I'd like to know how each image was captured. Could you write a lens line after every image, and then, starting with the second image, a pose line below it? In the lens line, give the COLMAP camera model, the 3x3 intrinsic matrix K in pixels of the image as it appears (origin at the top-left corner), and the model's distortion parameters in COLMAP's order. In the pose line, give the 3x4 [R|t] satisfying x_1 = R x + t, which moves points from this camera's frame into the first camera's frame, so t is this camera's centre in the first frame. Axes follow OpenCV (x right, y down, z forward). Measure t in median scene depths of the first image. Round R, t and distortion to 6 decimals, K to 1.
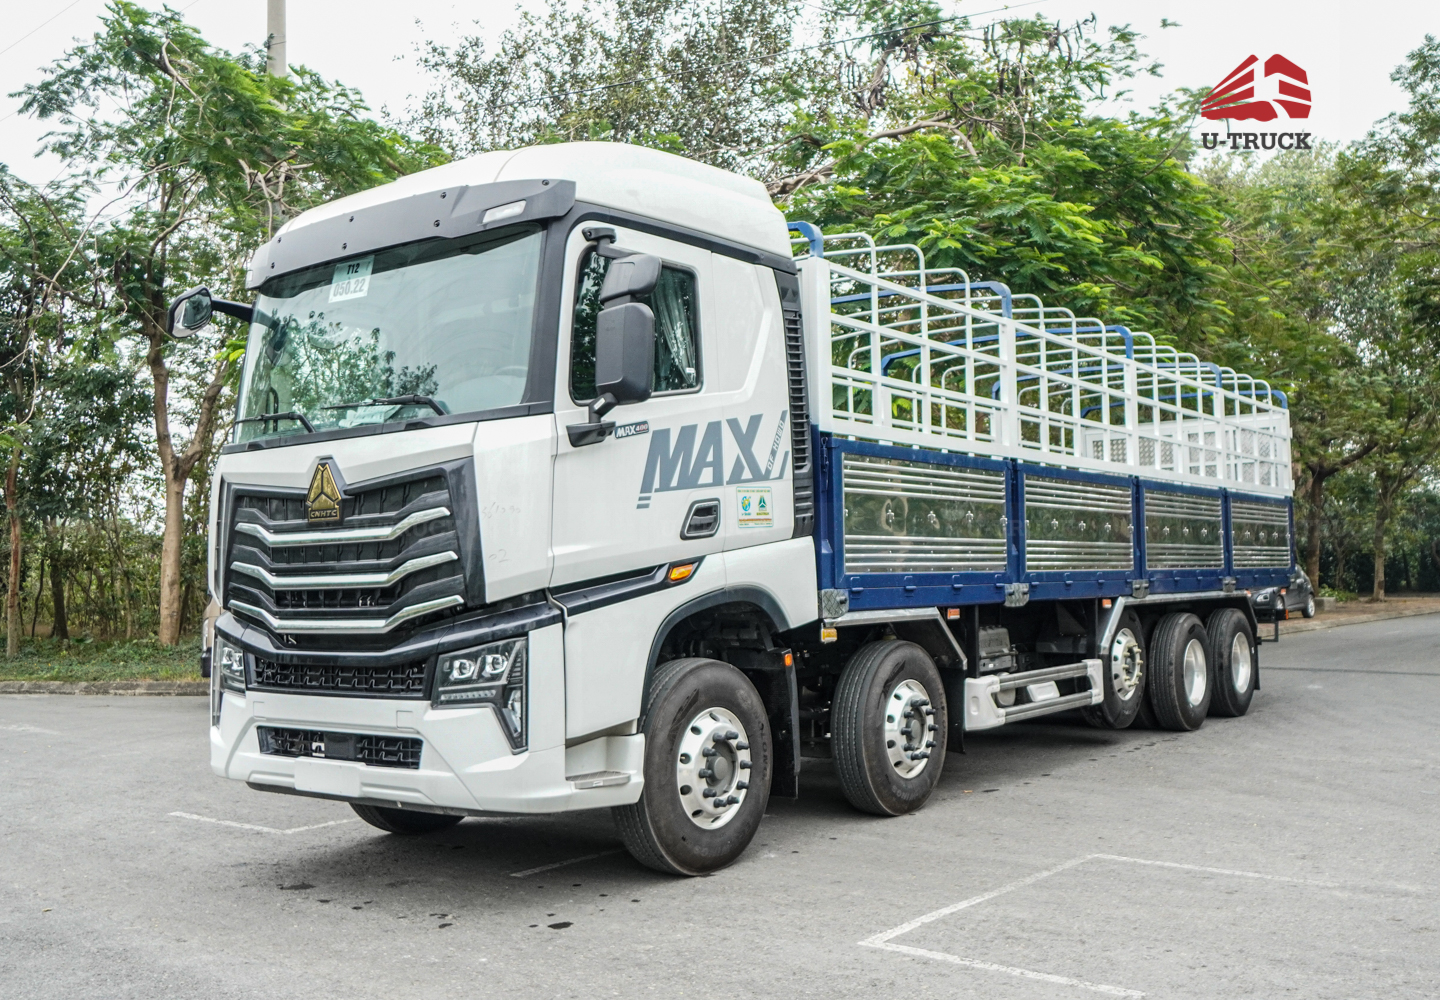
lens RADIAL K [[1360.5, 0, 718.9], [0, 1360.5, 508.1], [0, 0, 1]] dist [-0.008106, 0.011989]
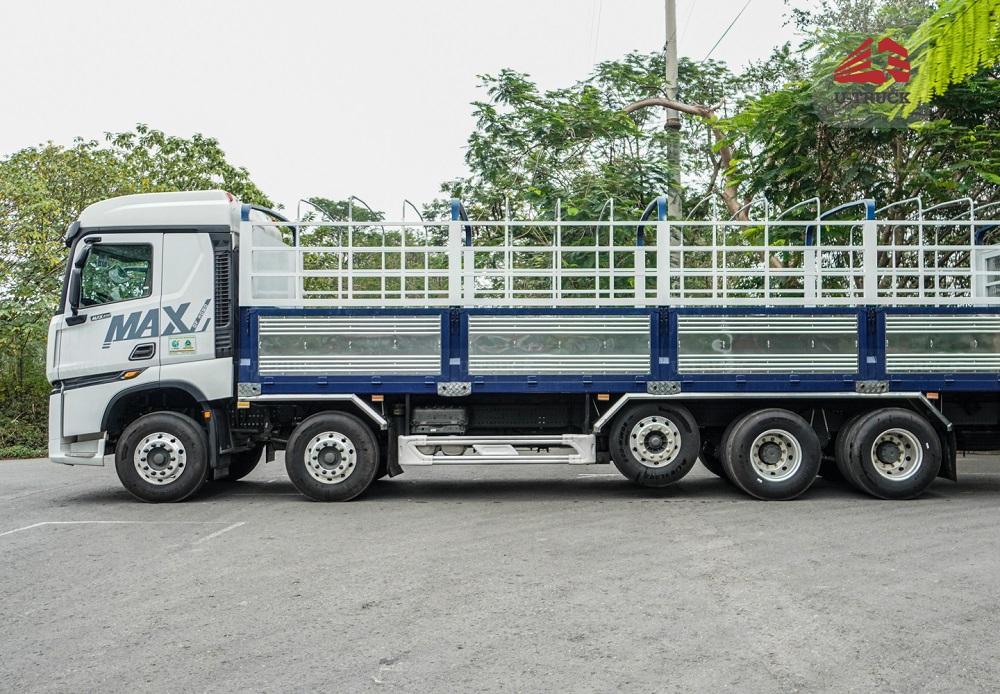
lens RADIAL K [[451.3, 0, 500.0], [0, 451.3, 347.0], [0, 0, 1]] dist [-0.001746, 0.000103]
pose [[0.611955, -0.002396, -0.790889, 0.901690], [0.034082, 0.999146, 0.023345, 0.002783], [0.790158, -0.041241, 0.611514, 0.933402]]
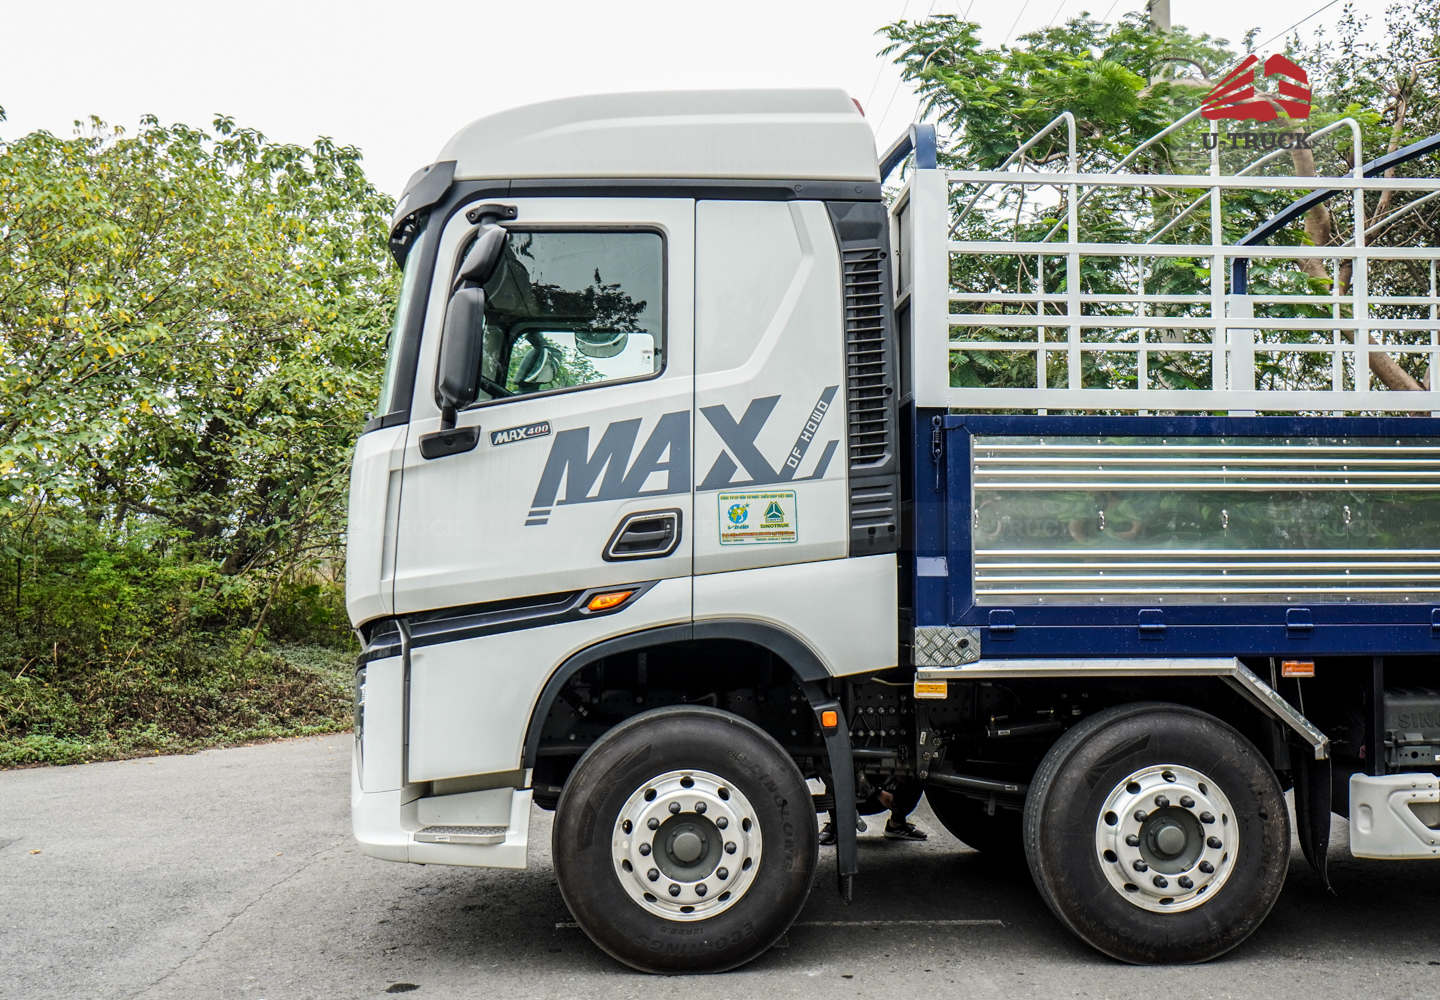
lens RADIAL K [[1311.7, 0, 720.0], [0, 1311.7, 500.0], [0, 0, 1]] dist [-0.004202, 0.001316]
pose [[0.657611, -0.013387, -0.753239, 0.557817], [0.026573, 0.999632, 0.005434, -0.014719], [0.752889, -0.023589, 0.657725, 0.480474]]
